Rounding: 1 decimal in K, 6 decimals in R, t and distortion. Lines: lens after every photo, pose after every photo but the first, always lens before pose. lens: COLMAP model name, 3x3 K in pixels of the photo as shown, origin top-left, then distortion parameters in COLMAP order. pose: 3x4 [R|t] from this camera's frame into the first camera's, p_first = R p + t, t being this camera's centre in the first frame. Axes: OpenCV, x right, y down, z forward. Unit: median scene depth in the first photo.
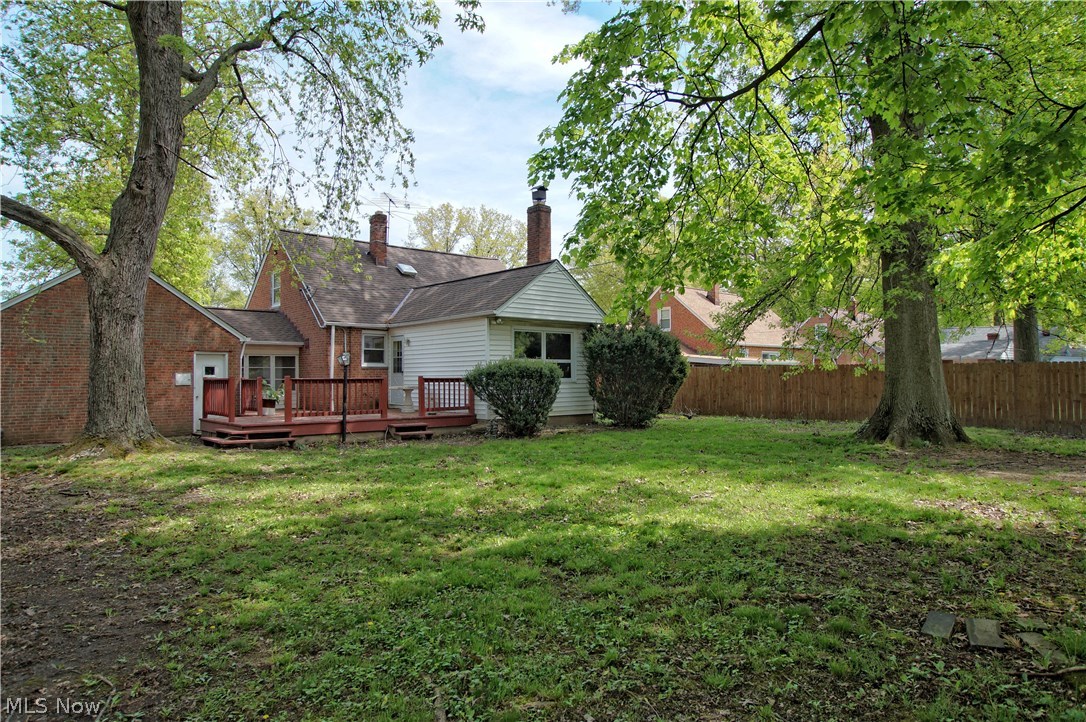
lens RADIAL K [[683.3, 0, 543.0], [0, 683.3, 361.0], [0, 0, 1]] dist [0.001188, 0.003218]
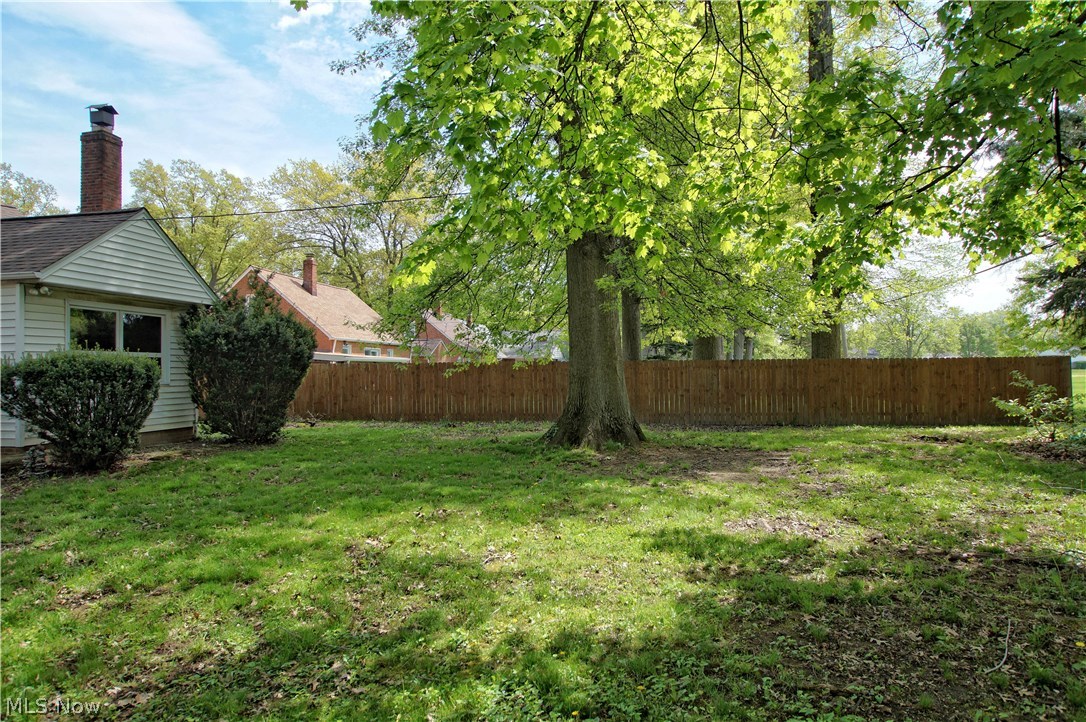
lens RADIAL K [[683.3, 0, 543.0], [0, 683.3, 361.0], [0, 0, 1]] dist [0.001188, 0.003218]
pose [[0.816126, 0.006363, 0.577839, -0.049775], [-0.008610, 0.999962, 0.001150, 0.002426], [-0.577810, -0.005913, 0.816150, 0.199007]]
